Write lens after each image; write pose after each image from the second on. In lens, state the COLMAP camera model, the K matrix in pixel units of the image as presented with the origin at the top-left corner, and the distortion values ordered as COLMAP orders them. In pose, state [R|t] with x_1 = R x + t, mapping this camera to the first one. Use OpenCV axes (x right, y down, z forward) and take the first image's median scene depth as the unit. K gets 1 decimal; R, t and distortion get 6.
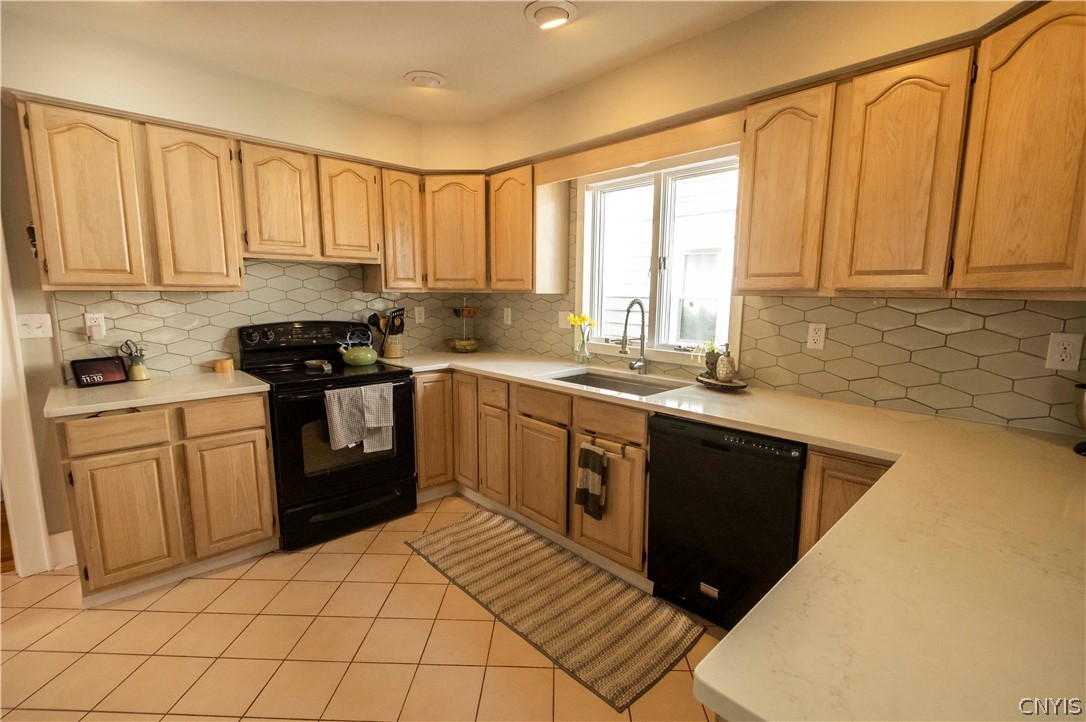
lens RADIAL K [[477.8, 0, 542.8], [0, 477.8, 364.7], [0, 0, 1]] dist [0.002256, -0.004159]
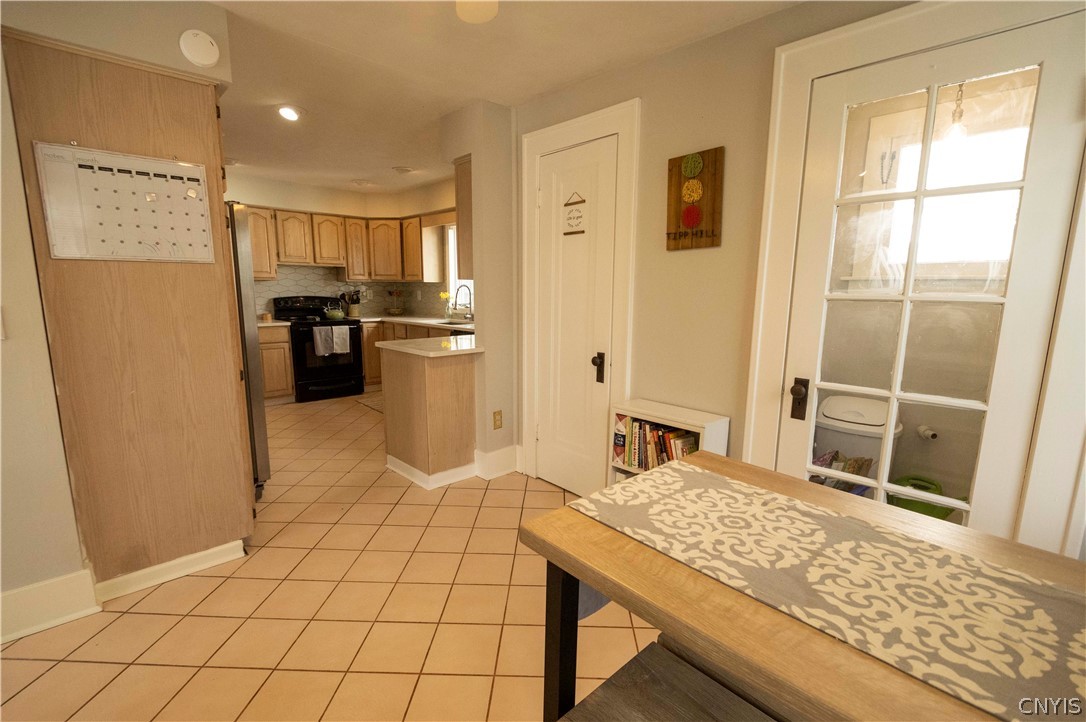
lens RADIAL K [[477.8, 0, 543.8], [0, 477.8, 367.7], [0, 0, 1]] dist [0.002256, -0.004159]
pose [[0.999997, 0.000338, 0.002287, 0.478556], [-0.000372, 0.999893, 0.014613, 0.176133], [-0.002282, -0.014614, 0.999891, -0.979580]]
